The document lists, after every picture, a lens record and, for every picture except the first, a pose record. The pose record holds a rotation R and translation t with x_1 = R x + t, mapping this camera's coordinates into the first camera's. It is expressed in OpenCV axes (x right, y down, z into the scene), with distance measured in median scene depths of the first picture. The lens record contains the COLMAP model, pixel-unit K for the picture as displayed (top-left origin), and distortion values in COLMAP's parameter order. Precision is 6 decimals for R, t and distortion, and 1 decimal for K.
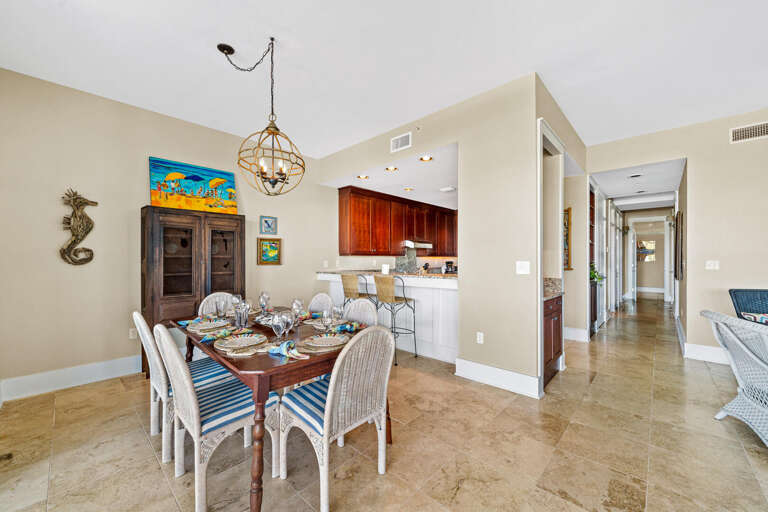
lens RADIAL K [[290.2, 0, 383.5], [0, 290.2, 256.7], [0, 0, 1]] dist [-0.002690, 0.000370]
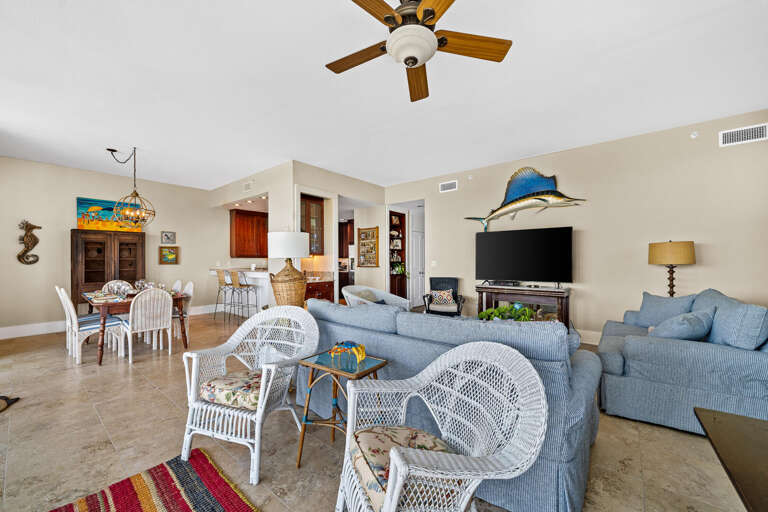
lens RADIAL K [[290.2, 0, 384.6], [0, 290.2, 256.5], [0, 0, 1]] dist [-0.002690, 0.000370]
pose [[0.997804, -0.001448, 0.066217, 0.798222], [0.001617, 0.999996, -0.002496, -0.009374], [-0.066213, 0.002597, 0.997802, -0.725114]]
